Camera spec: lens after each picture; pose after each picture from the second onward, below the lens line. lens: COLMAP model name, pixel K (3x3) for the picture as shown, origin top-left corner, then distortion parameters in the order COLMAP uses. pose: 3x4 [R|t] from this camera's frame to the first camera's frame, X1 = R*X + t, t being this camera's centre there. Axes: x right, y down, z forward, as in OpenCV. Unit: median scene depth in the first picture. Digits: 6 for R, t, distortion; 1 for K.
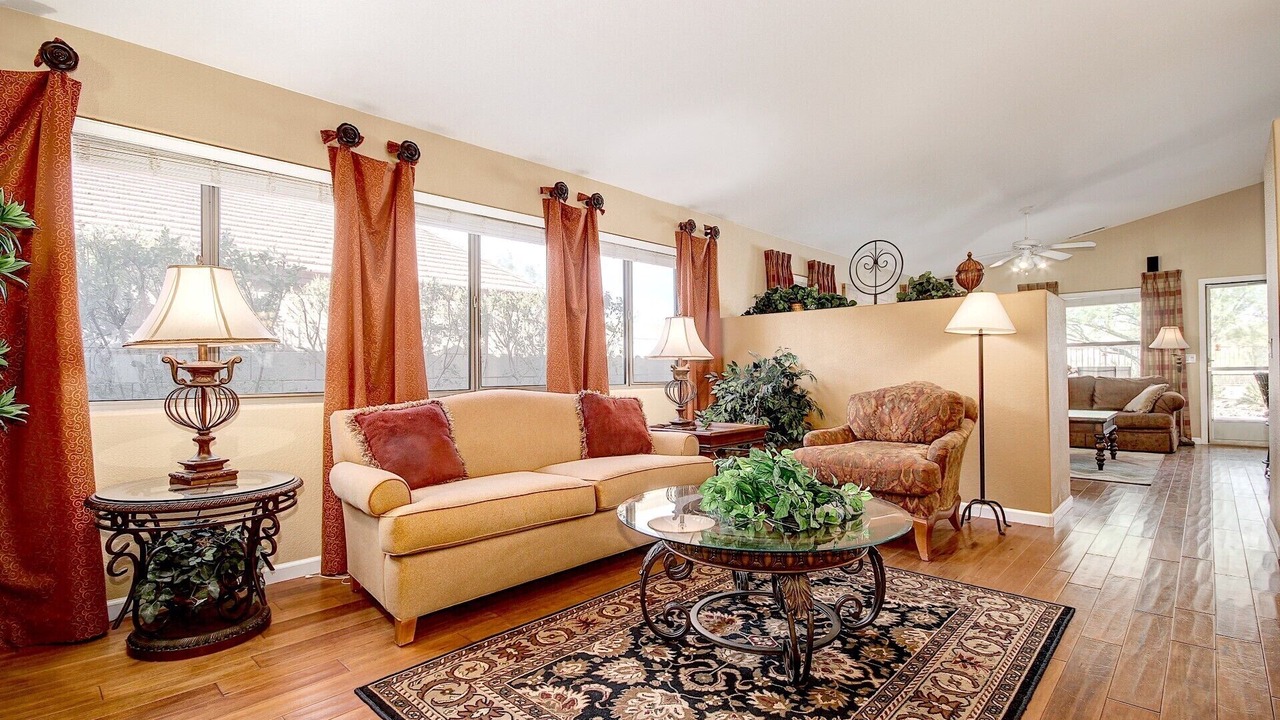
lens RADIAL K [[602.1, 0, 671.6], [0, 602.1, 356.8], [0, 0, 1]] dist [0.019322, 0.000187]
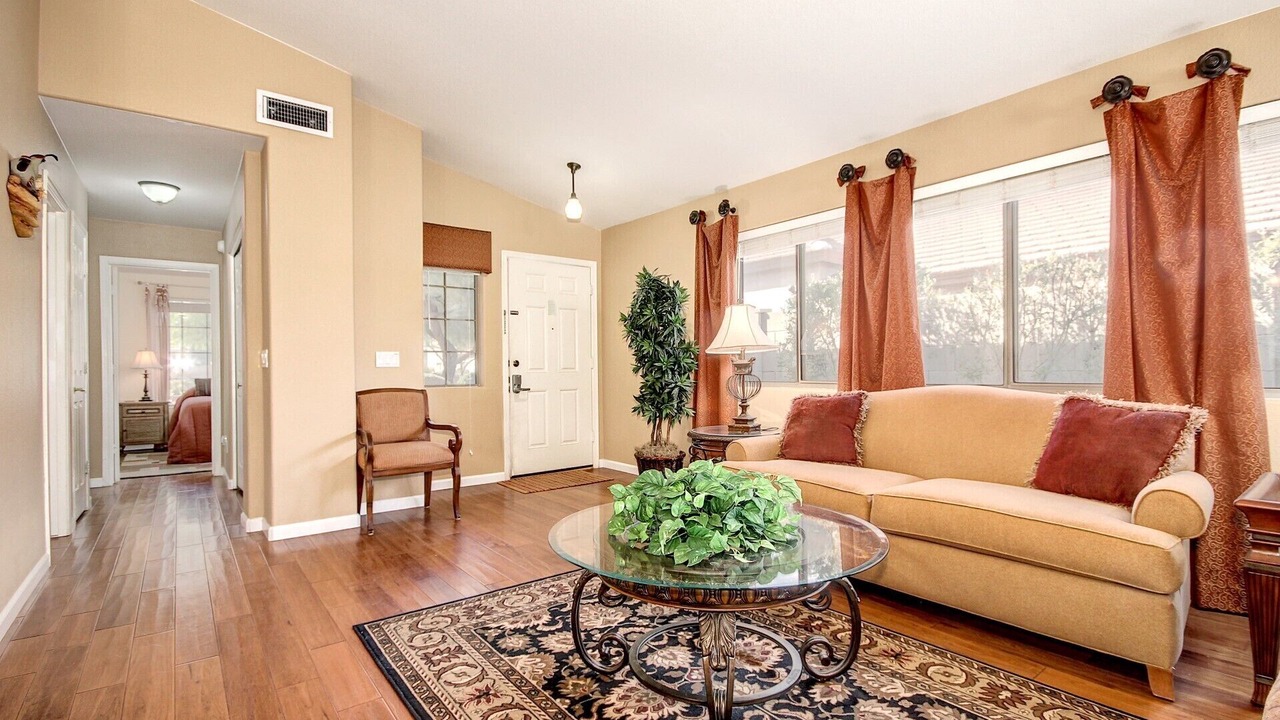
lens RADIAL K [[596.9, 0, 629.8], [0, 596.9, 368.8], [0, 0, 1]] dist [-0.023461, -0.000578]
pose [[-0.194754, 0.007035, -0.980827, 0.433722], [0.038258, 0.999268, -0.000430, 0.009082], [0.980106, -0.037608, -0.194880, 0.462009]]
